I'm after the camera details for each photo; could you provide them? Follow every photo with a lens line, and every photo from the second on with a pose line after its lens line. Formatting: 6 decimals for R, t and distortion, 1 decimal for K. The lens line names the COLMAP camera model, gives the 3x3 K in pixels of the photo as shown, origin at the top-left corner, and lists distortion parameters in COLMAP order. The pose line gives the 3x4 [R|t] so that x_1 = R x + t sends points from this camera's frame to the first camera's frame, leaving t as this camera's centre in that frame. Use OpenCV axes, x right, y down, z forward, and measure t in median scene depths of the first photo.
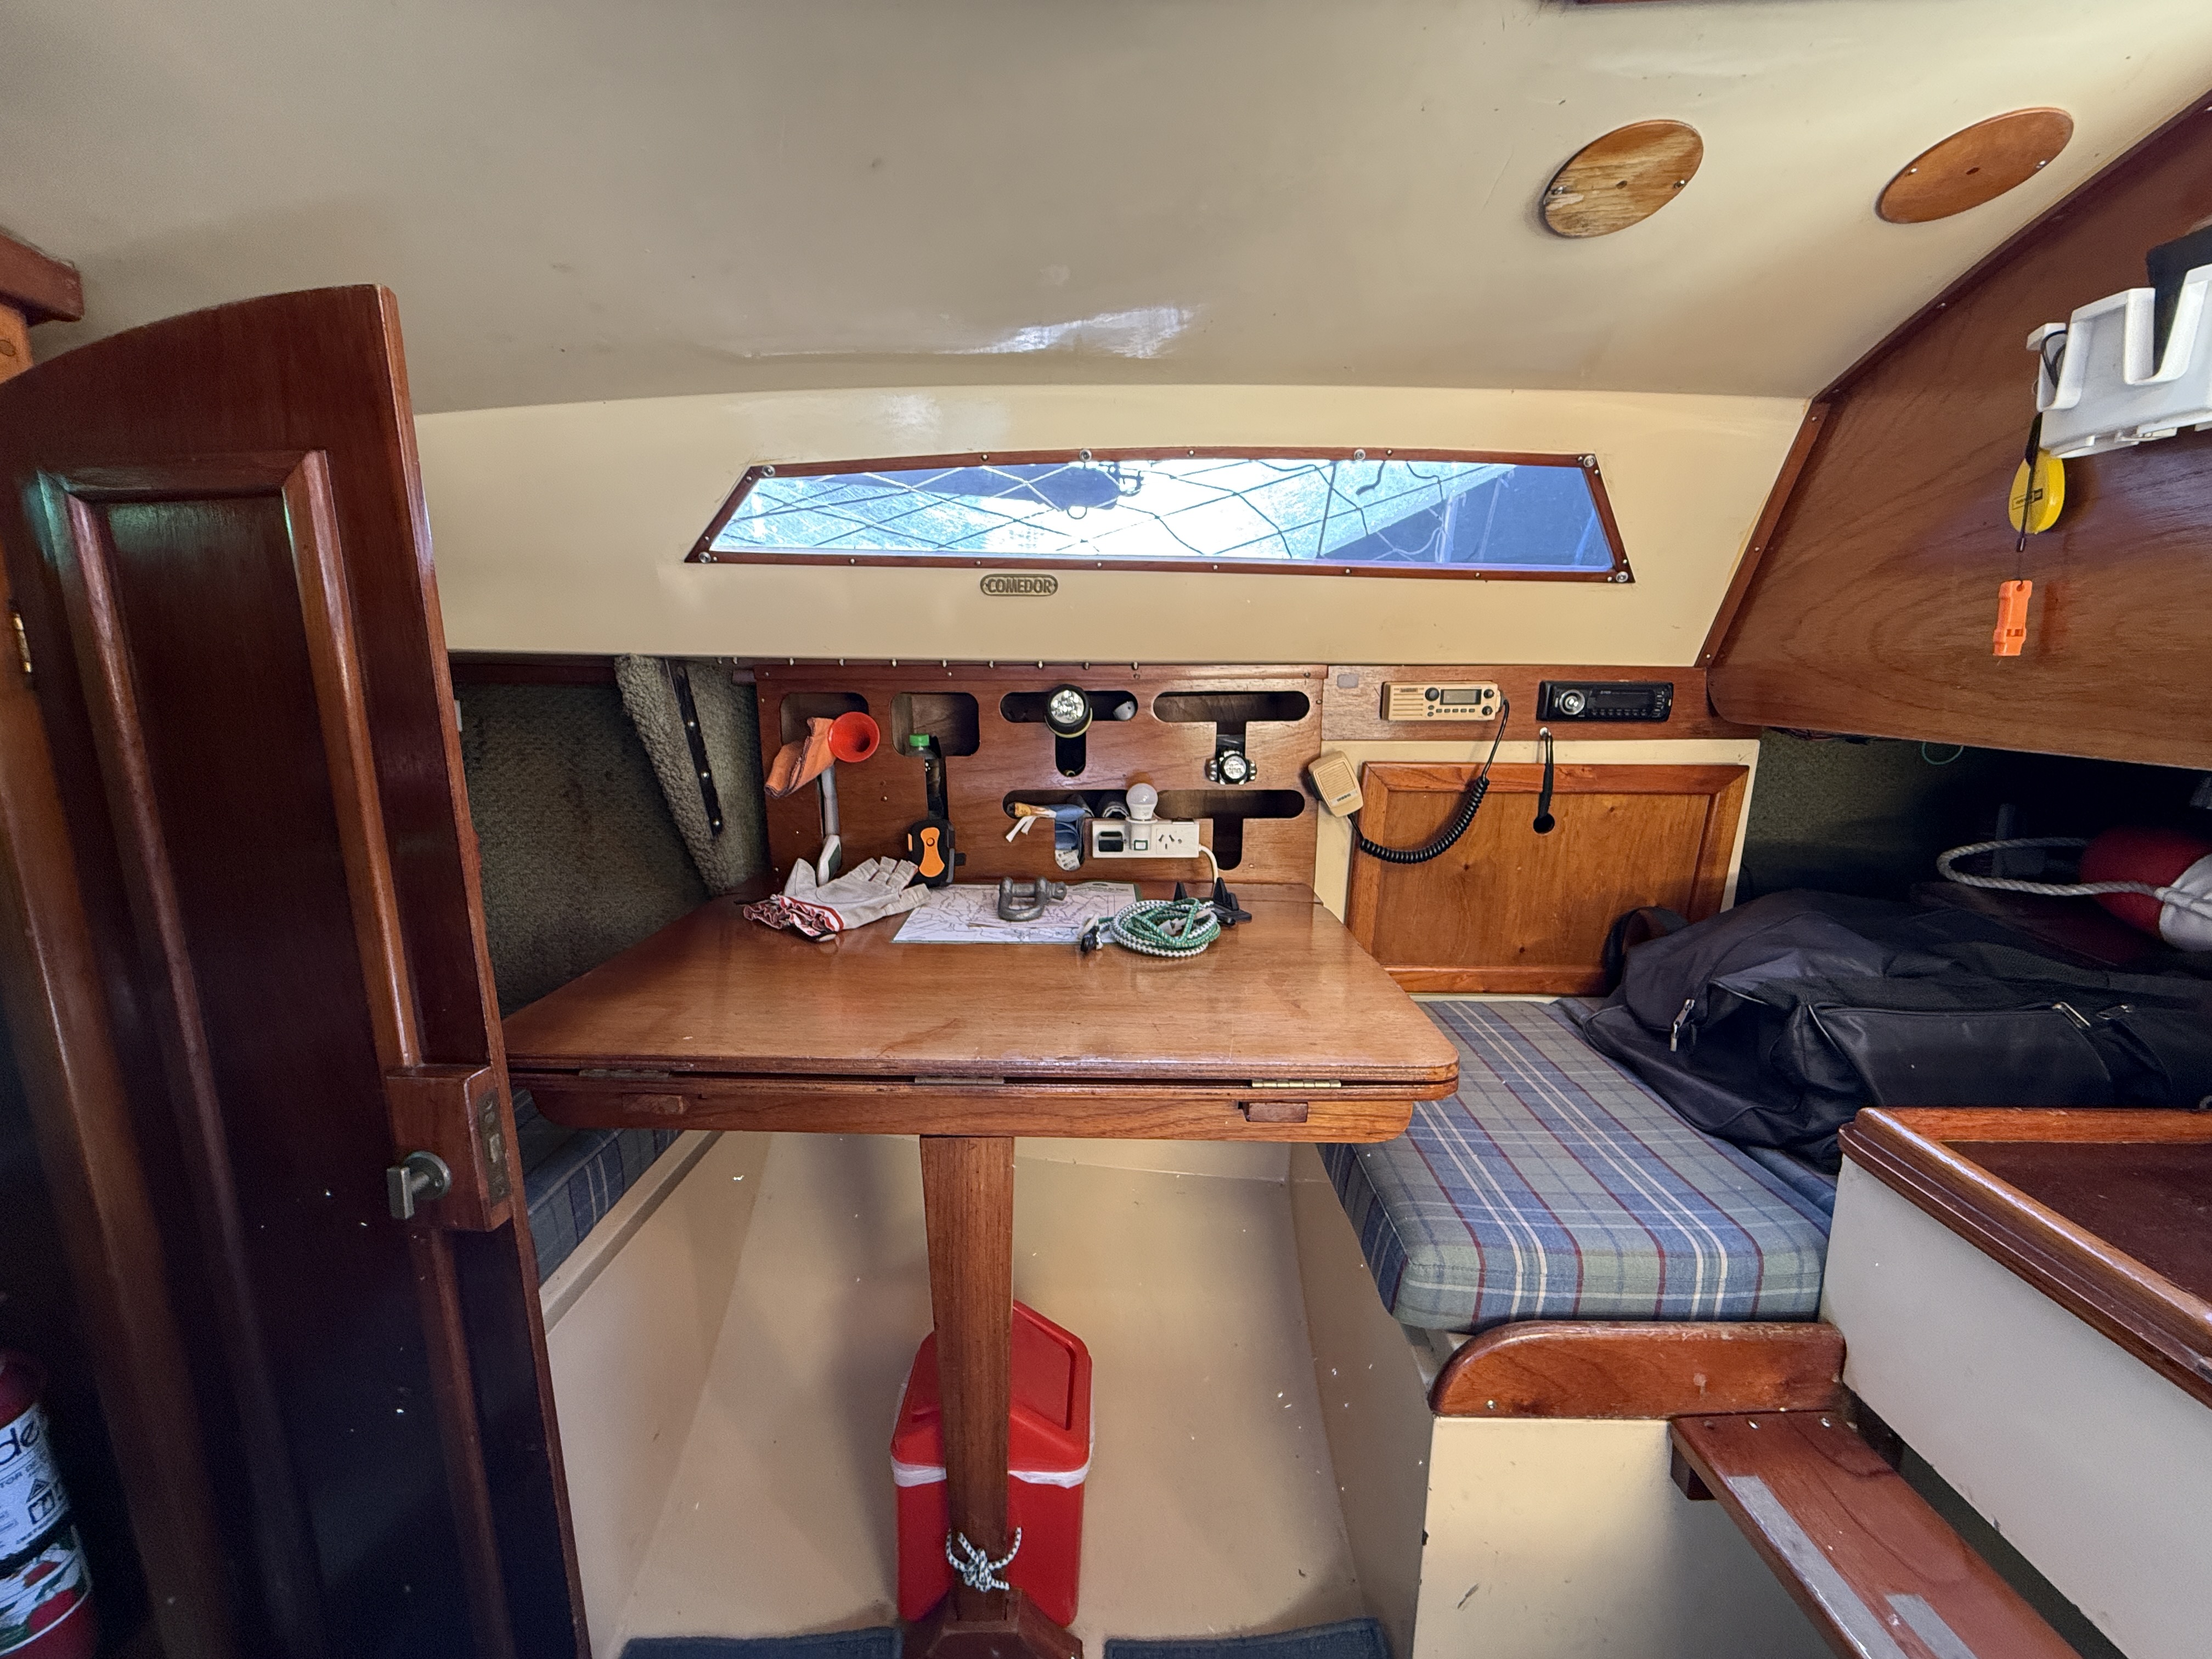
lens RADIAL K [[882.9, 0, 1106.0], [0, 882.9, 829.5], [0, 0, 1]] dist [0.001478, -0.000238]
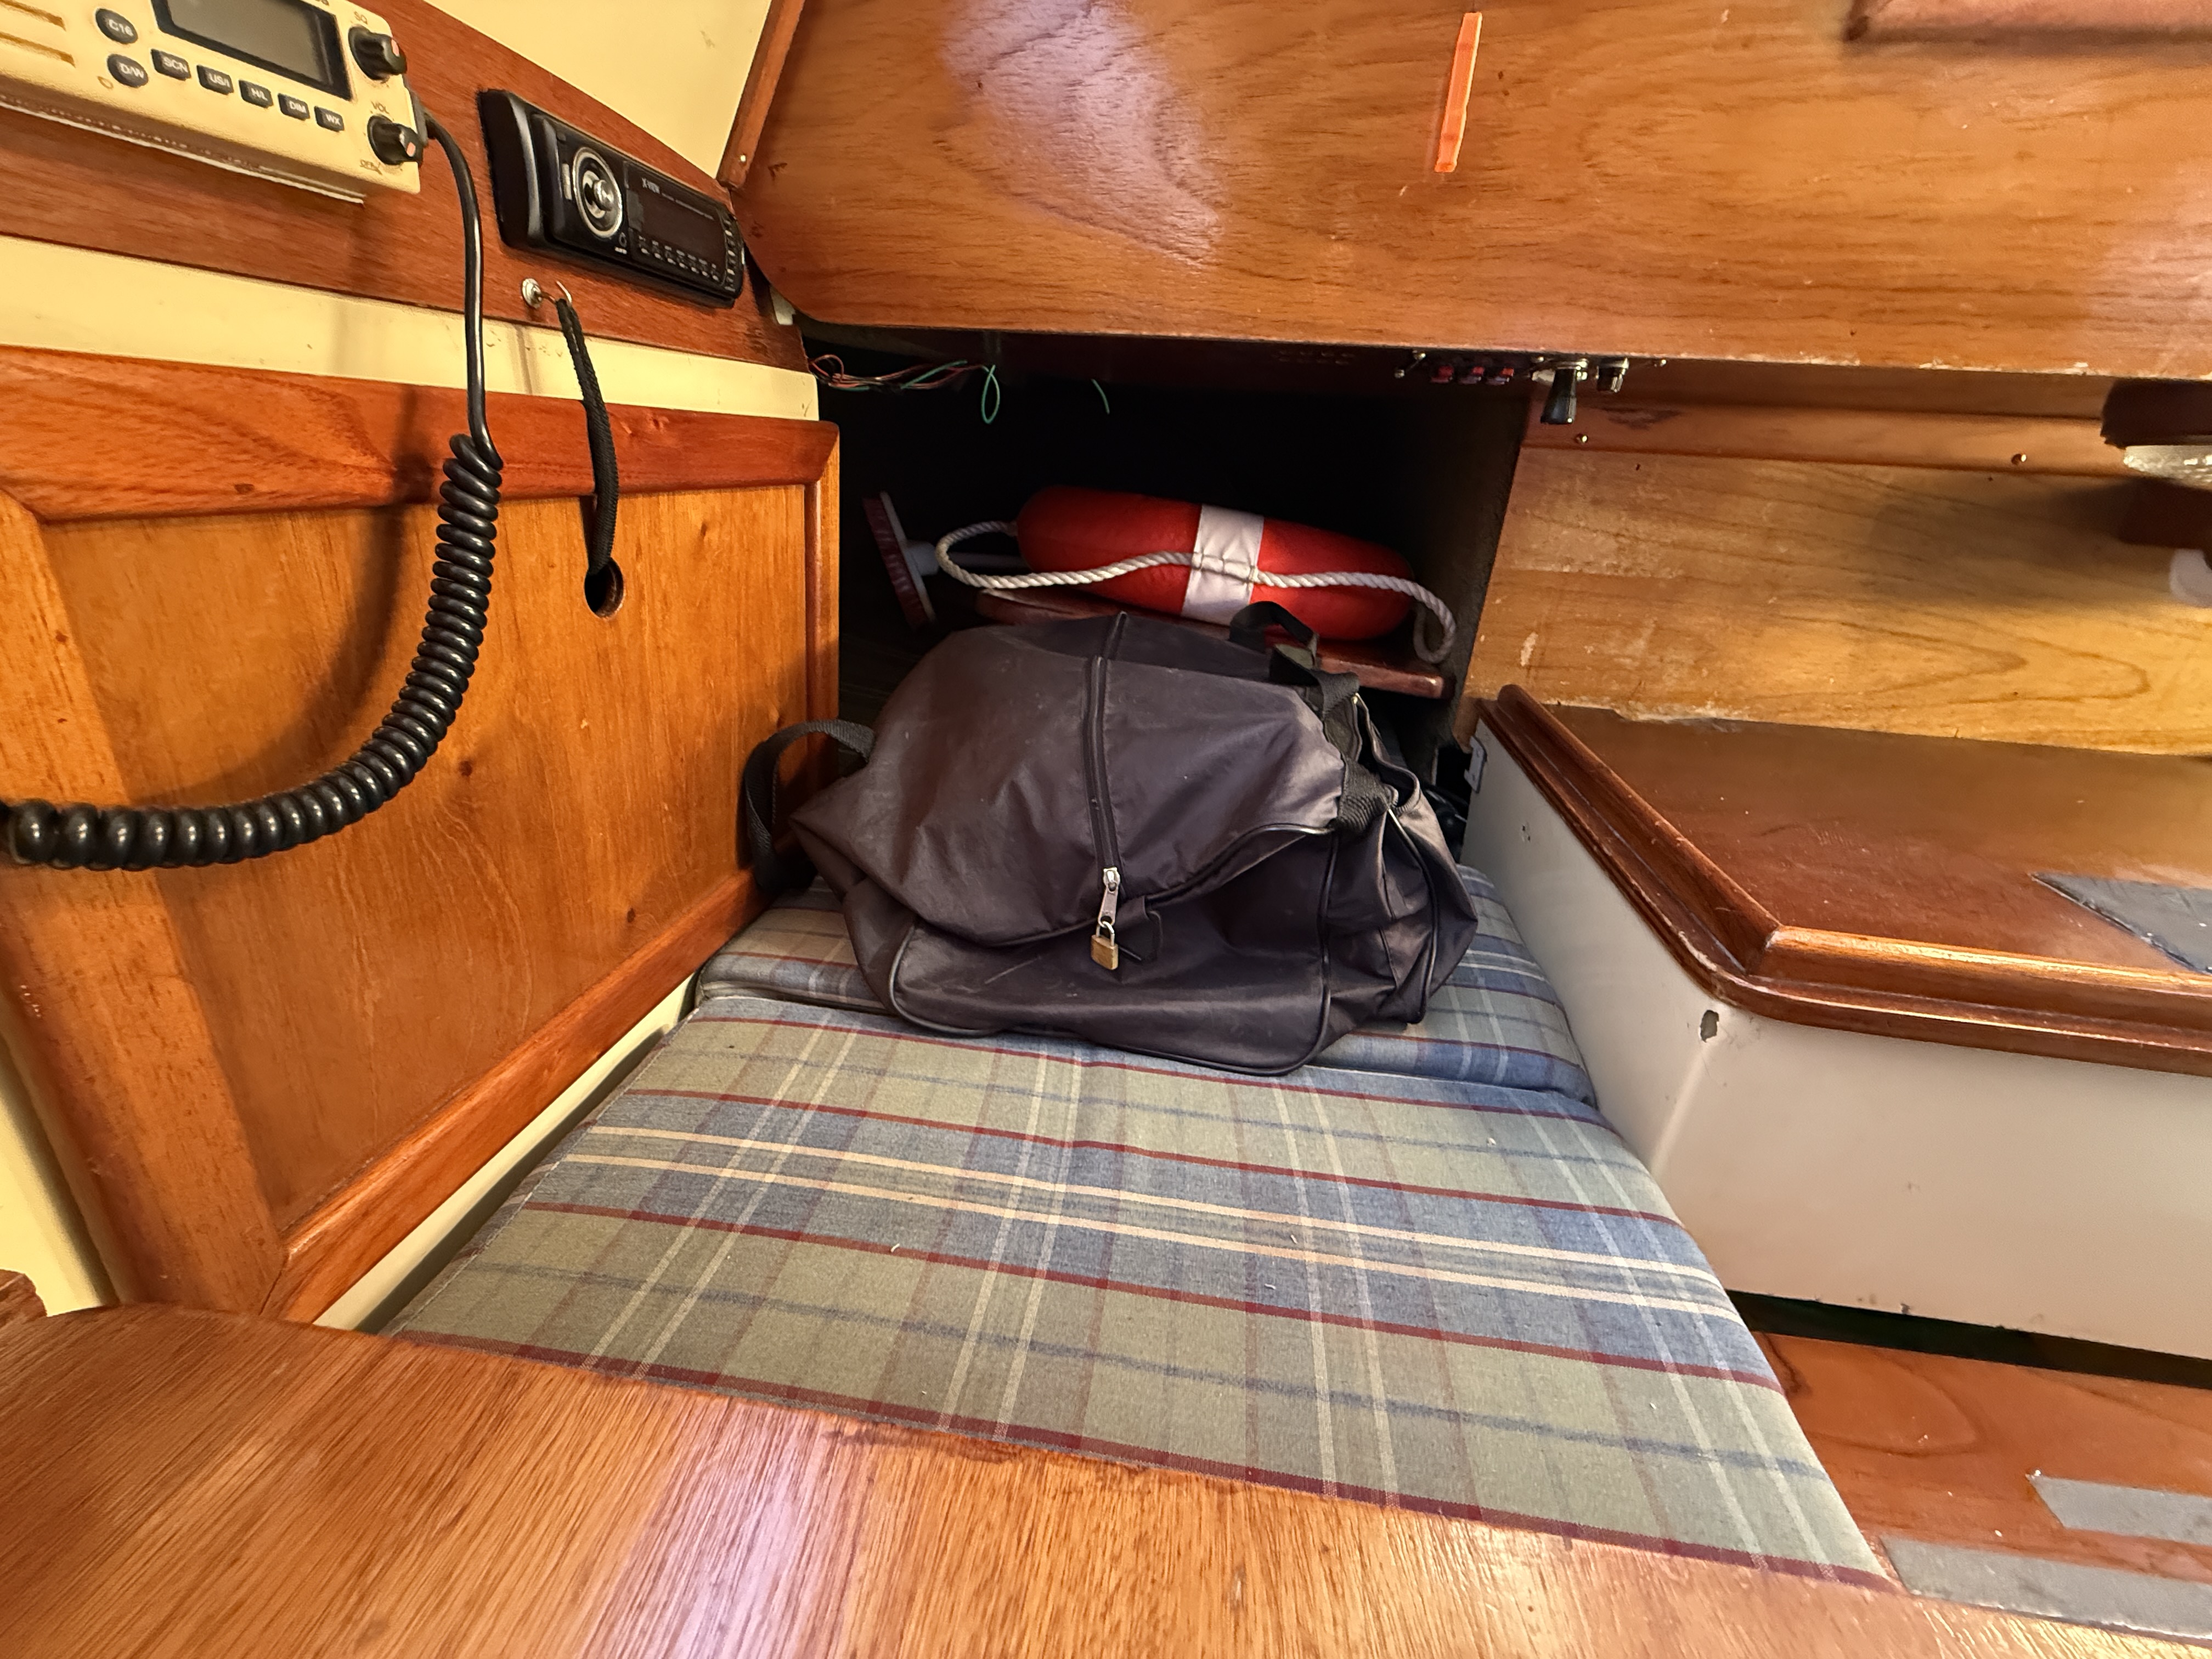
lens RADIAL K [[882.9, 0, 1106.0], [0, 882.9, 829.5], [0, 0, 1]] dist [0.001478, -0.000238]
pose [[0.130475, -0.389141, 0.911891, 0.154754], [0.134744, 0.918180, 0.372545, -0.022836], [-0.982253, 0.074265, 0.172234, 0.757303]]
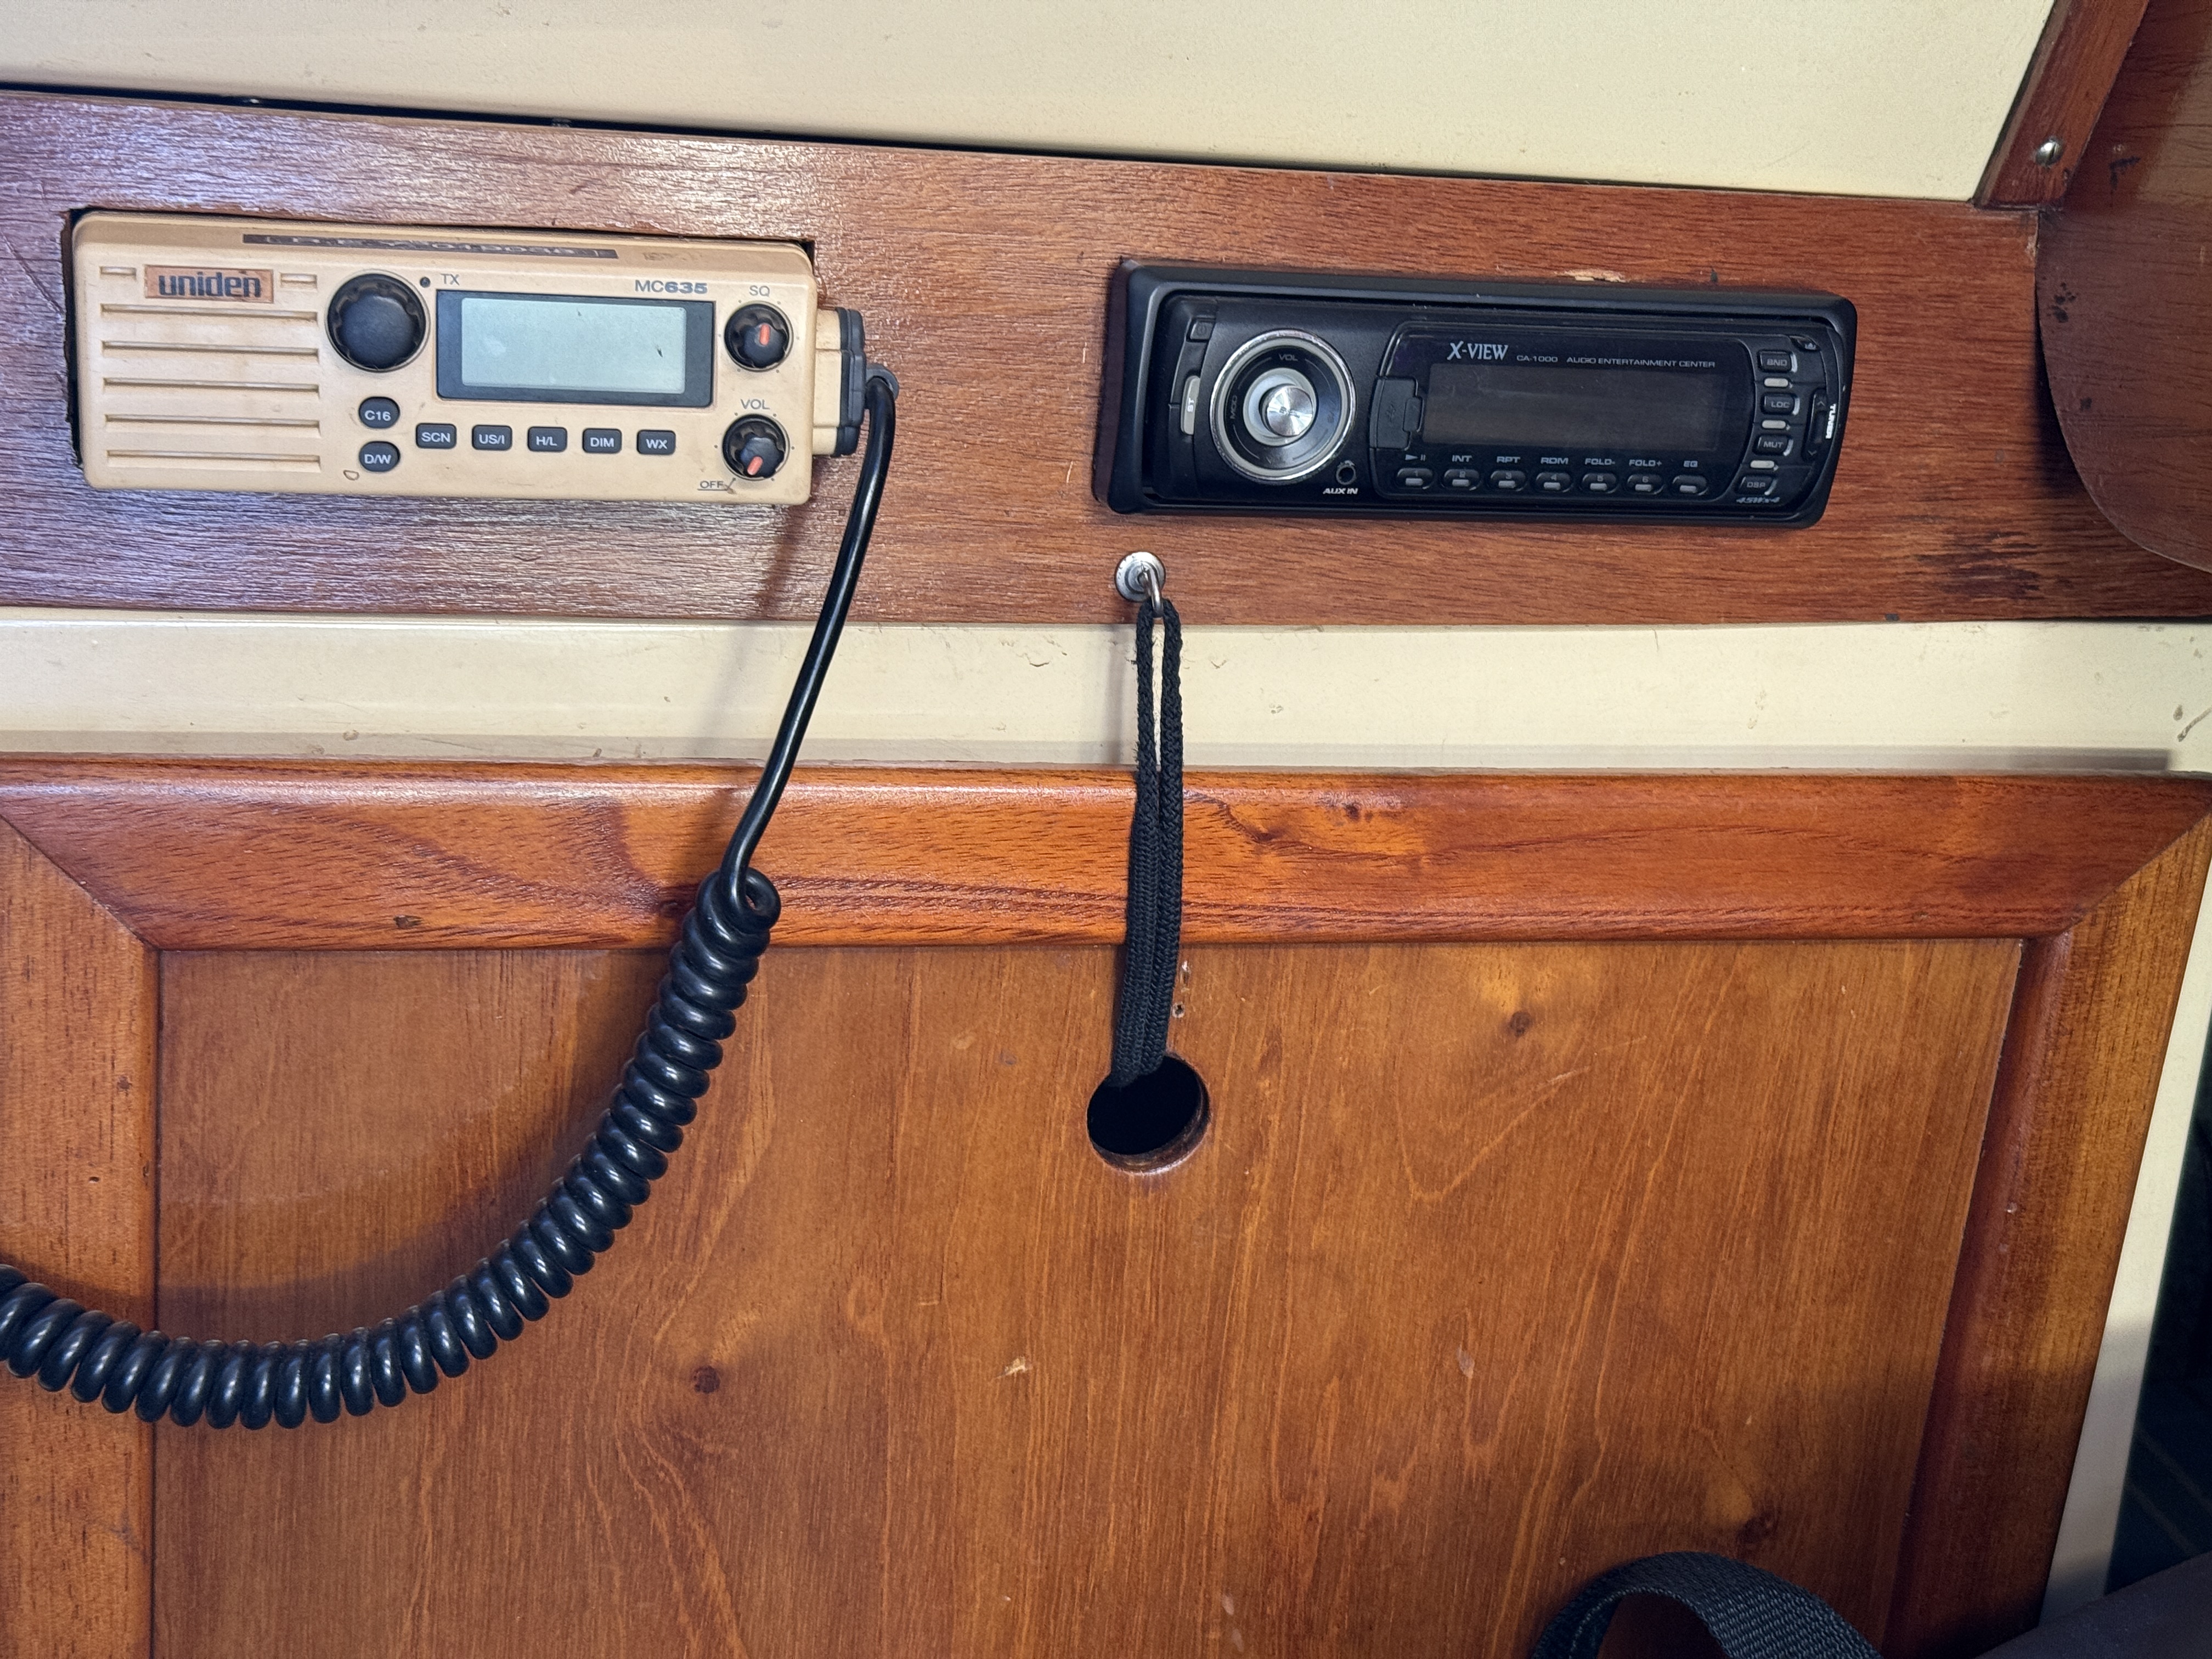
lens RADIAL K [[3071.5, 0, 1106.0], [0, 3071.5, 829.5], [0, 0, 1]] dist [0.170162, -0.320085]
pose [[0.959984, -0.010128, 0.279871, 0.331806], [-0.012782, 0.996720, 0.079912, -0.109254], [-0.279762, -0.080292, 0.956706, 0.455296]]
